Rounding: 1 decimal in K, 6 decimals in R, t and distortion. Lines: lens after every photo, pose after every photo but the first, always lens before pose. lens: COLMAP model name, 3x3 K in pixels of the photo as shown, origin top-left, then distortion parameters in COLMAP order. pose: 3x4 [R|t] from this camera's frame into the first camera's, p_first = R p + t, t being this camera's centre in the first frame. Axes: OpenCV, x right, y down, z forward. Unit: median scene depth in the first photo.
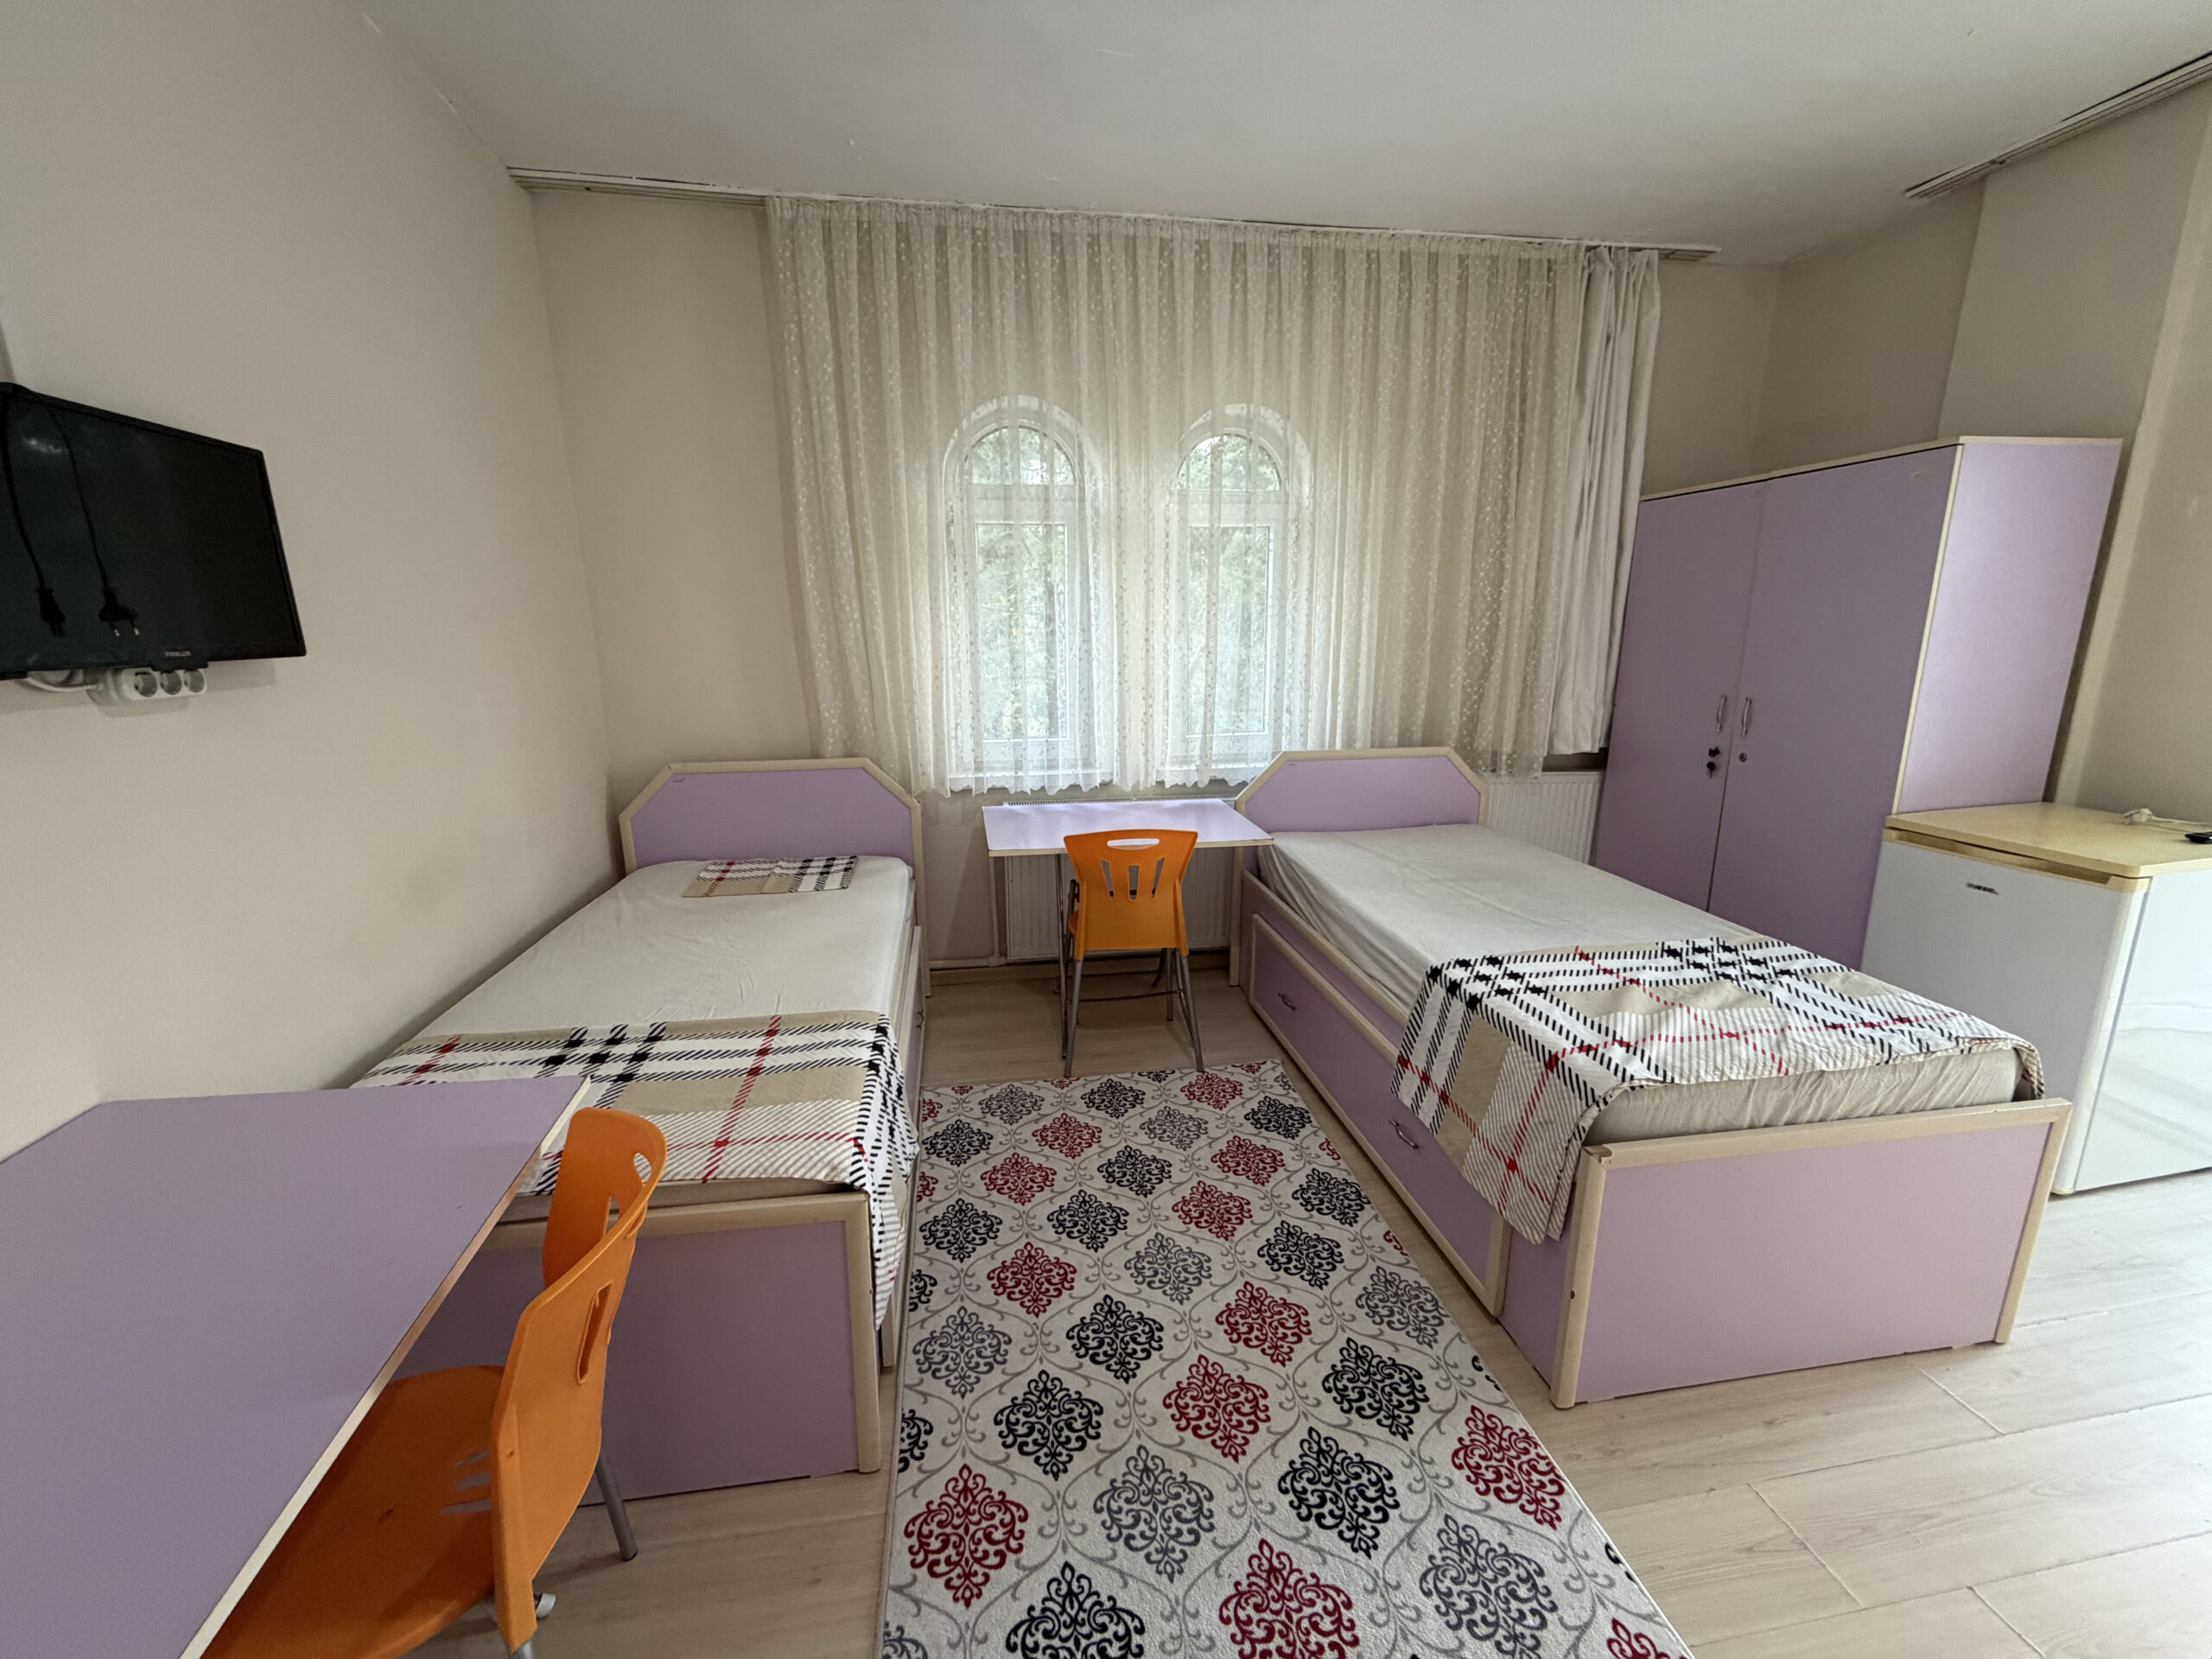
lens RADIAL K [[877.7, 0, 1105.8], [0, 877.7, 823.6], [0, 0, 1]] dist [-0.000921, 0.000299]
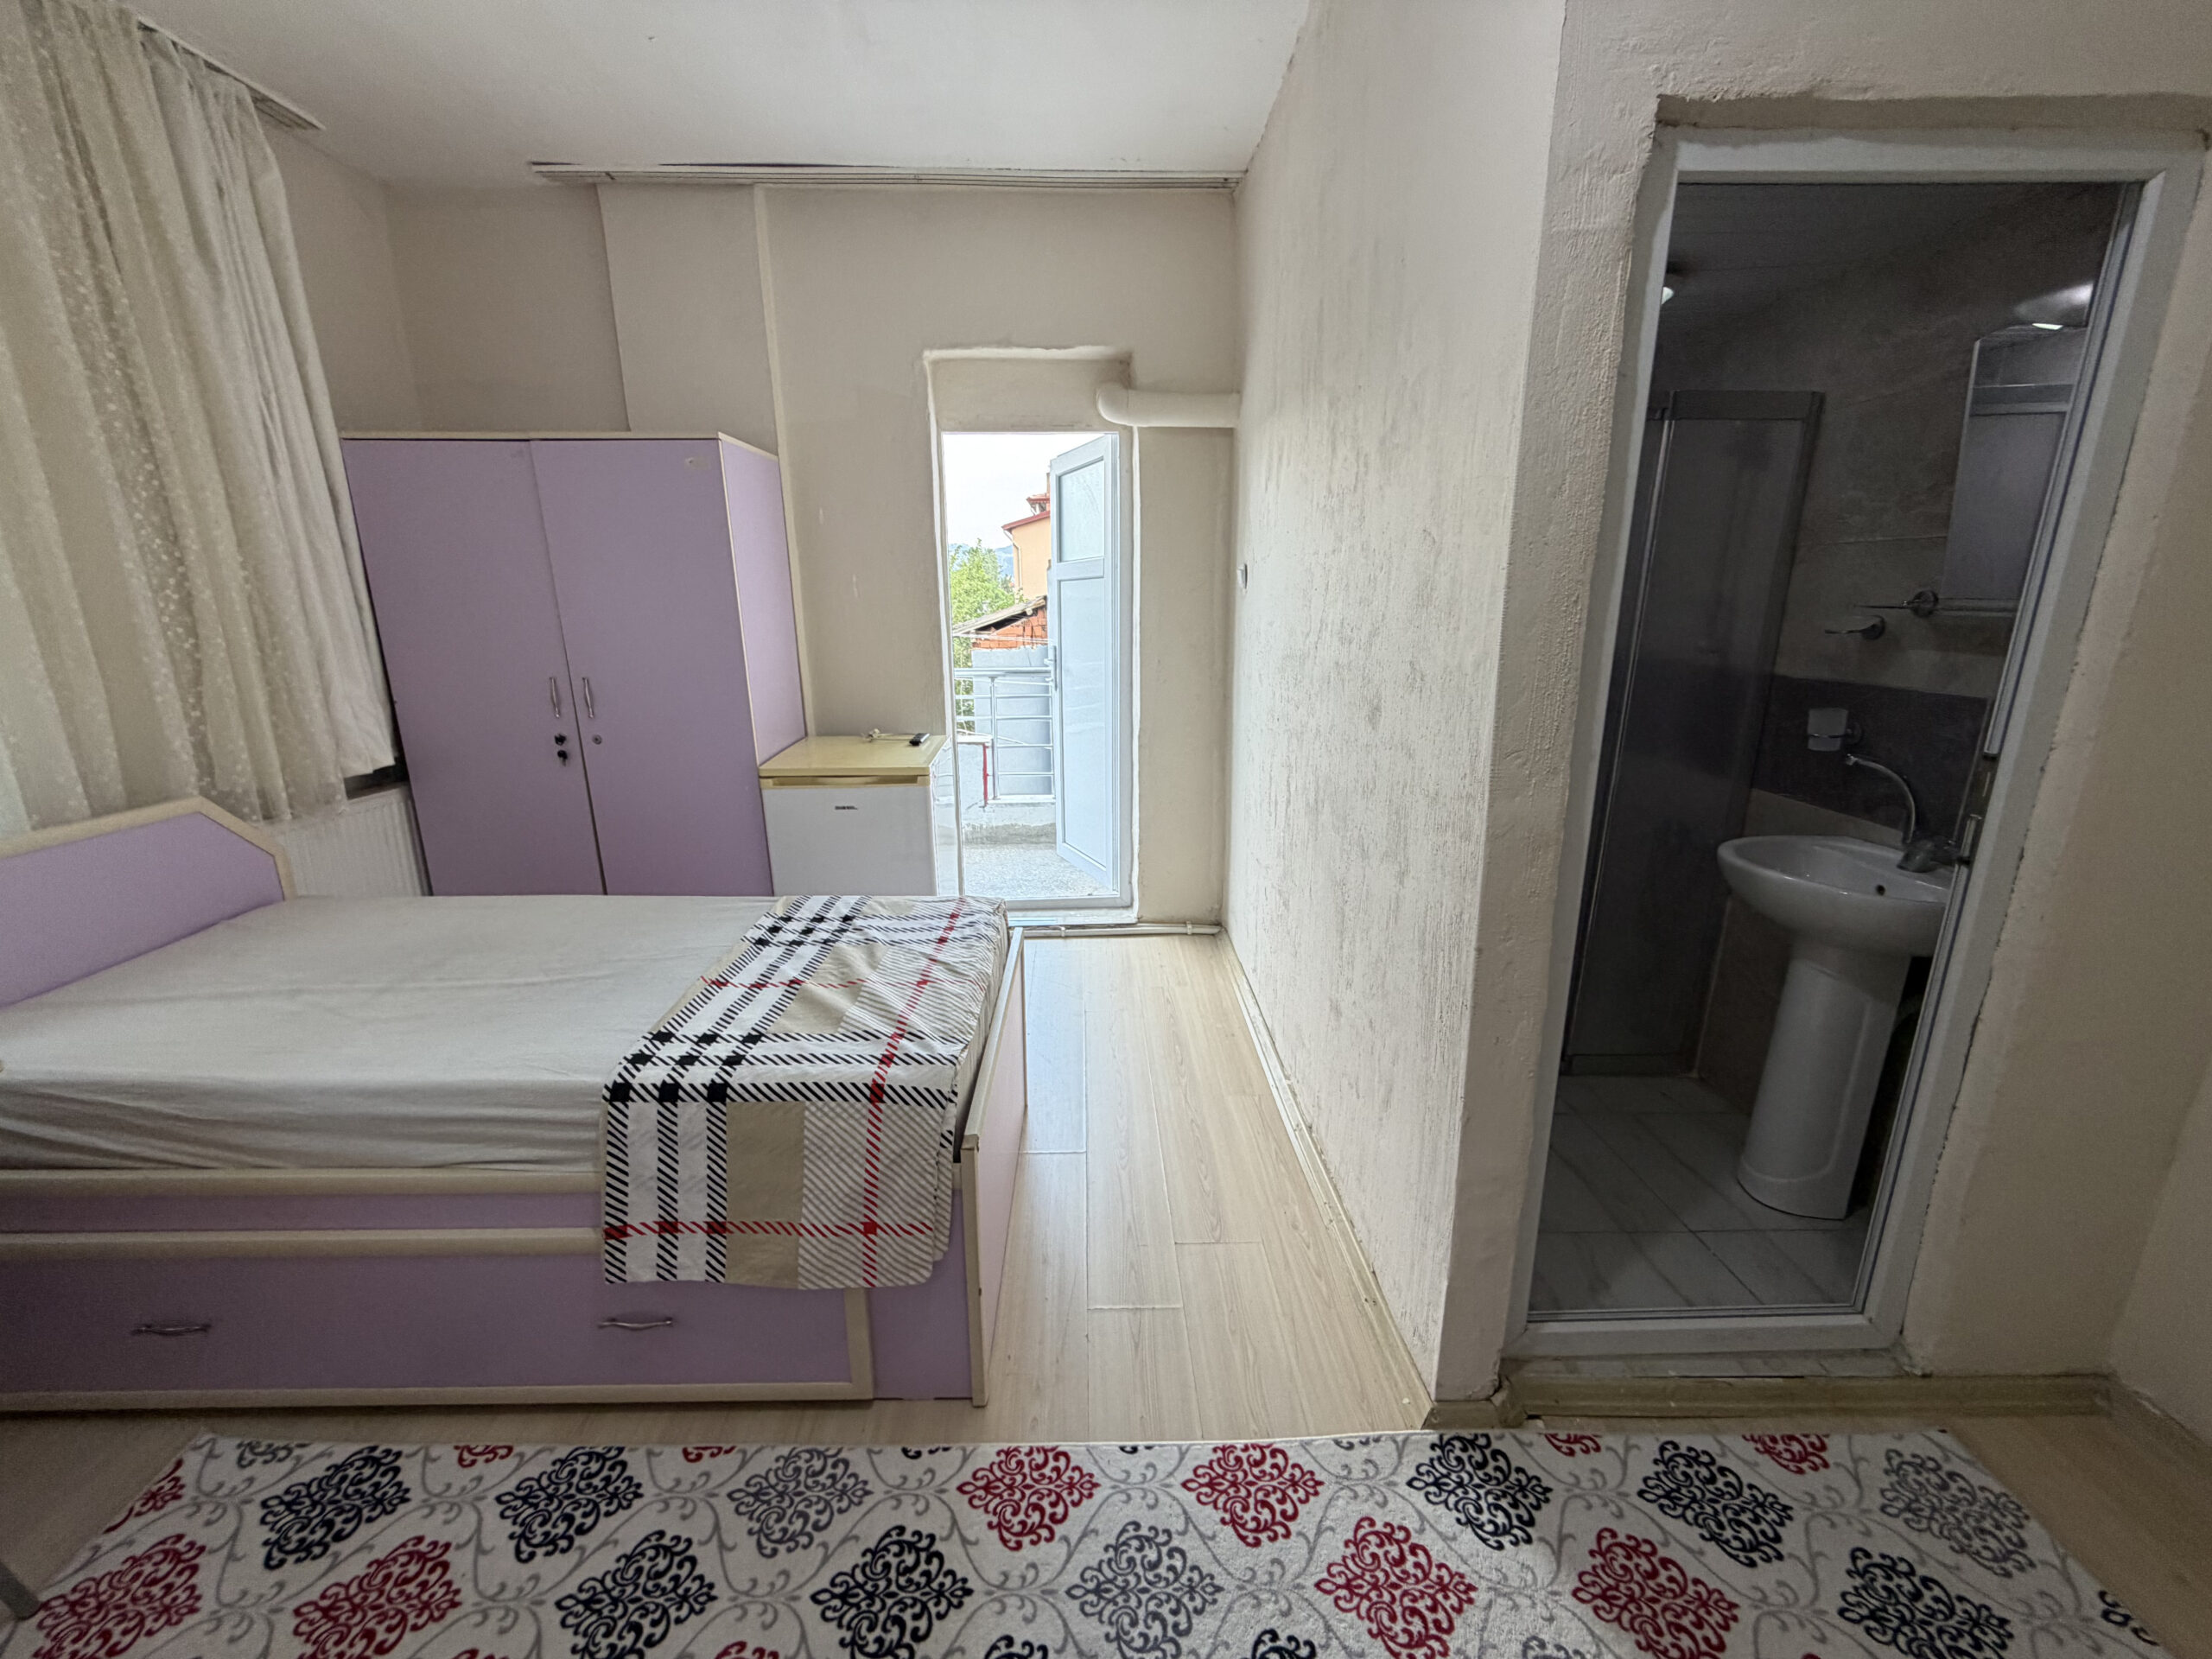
lens RADIAL K [[877.7, 0, 1102.6], [0, 877.7, 827.0], [0, 0, 1]] dist [-0.000921, 0.000299]
pose [[0.152453, -0.244765, 0.957522, -0.189250], [0.221869, 0.952594, 0.208180, -0.092882], [-0.963085, 0.180706, 0.199532, 0.449375]]
